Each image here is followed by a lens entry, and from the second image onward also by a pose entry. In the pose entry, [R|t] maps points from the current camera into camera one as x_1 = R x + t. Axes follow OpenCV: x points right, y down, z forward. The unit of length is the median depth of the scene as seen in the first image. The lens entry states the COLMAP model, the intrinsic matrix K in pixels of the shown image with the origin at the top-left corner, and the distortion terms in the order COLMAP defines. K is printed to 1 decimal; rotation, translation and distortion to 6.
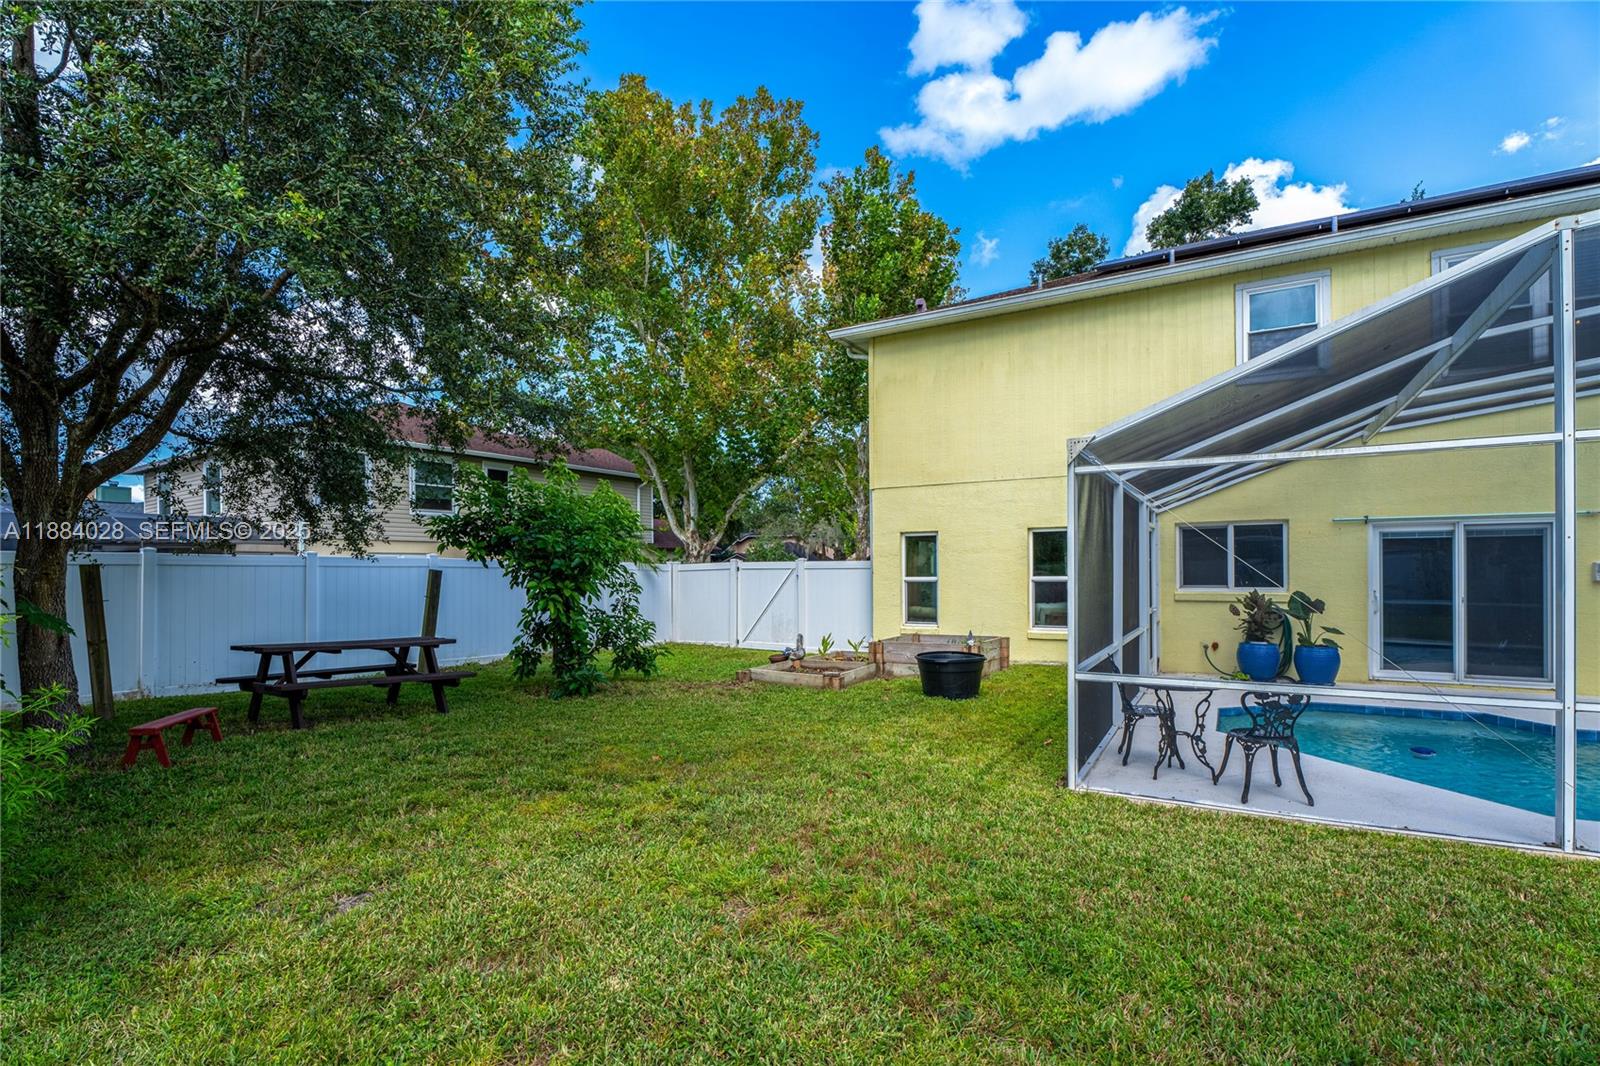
lens RADIAL K [[740.5, 0, 795.2], [0, 740.5, 553.1], [0, 0, 1]] dist [-0.019858, 0.000254]
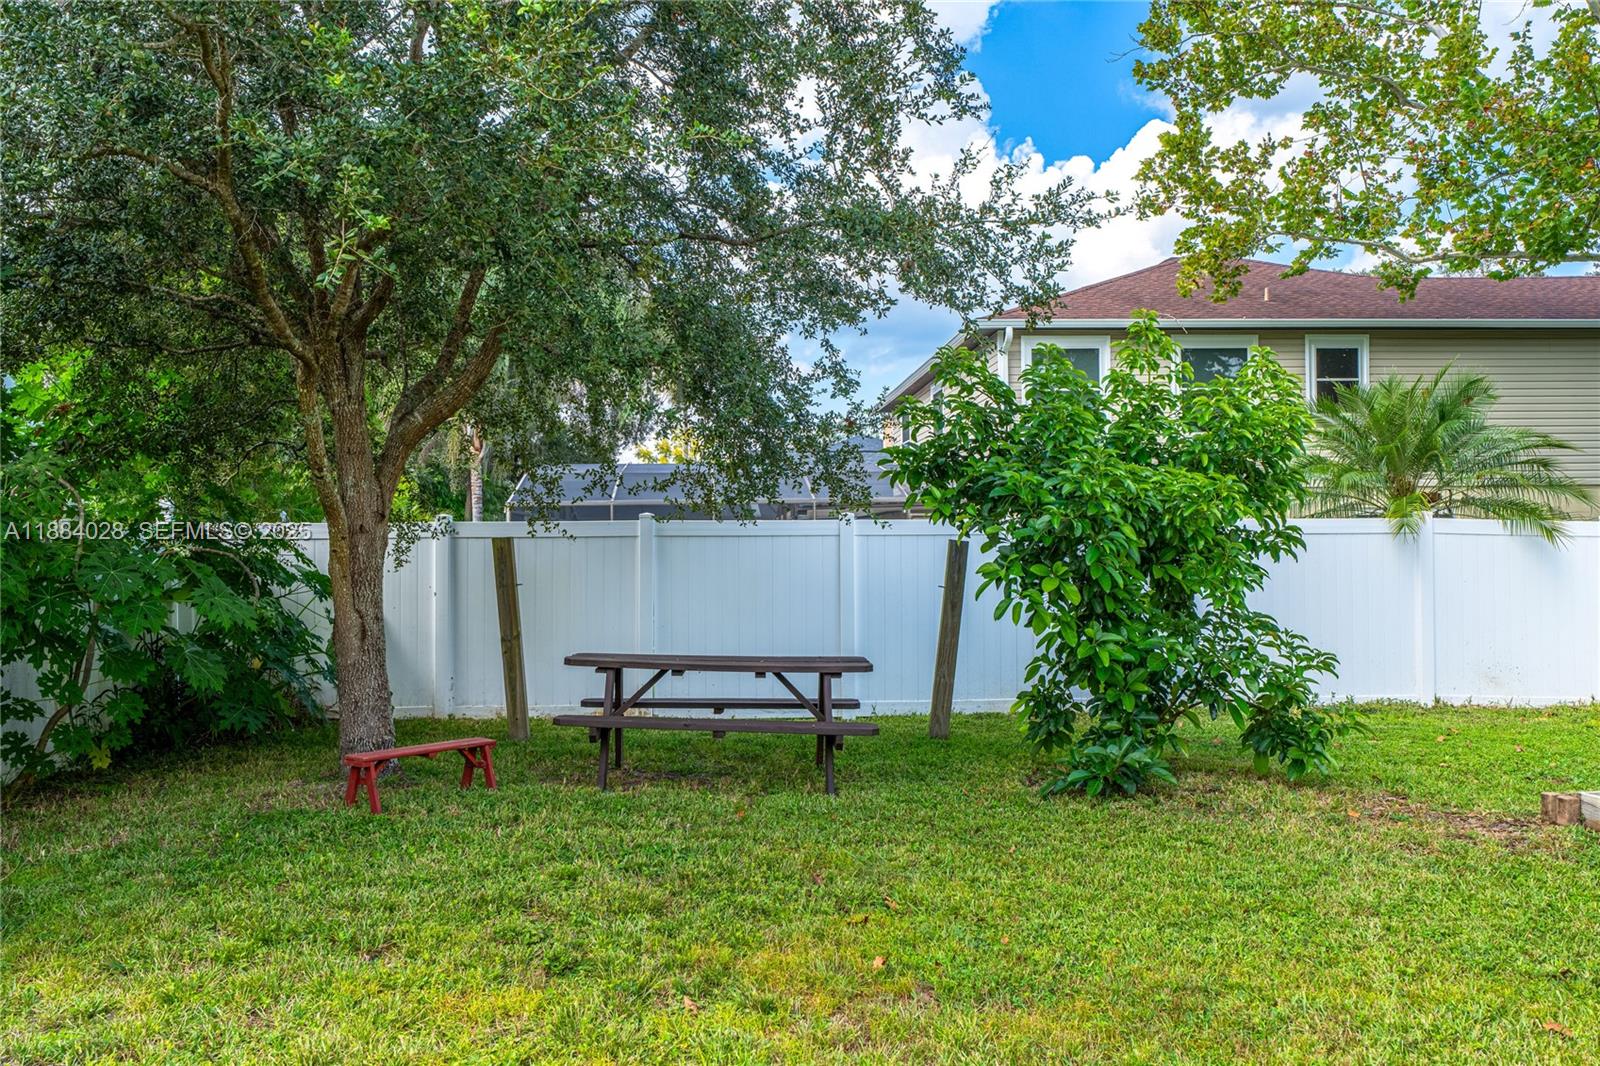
lens RADIAL K [[1319.9, 0, 800.0], [0, 1319.9, 533.0], [0, 0, 1]] dist [-0.031175, 0.004042]
pose [[0.620804, -0.013521, -0.783849, 0.289513], [0.028313, 0.999586, 0.005182, 0.010796], [0.783454, -0.025410, 0.620930, 0.340592]]
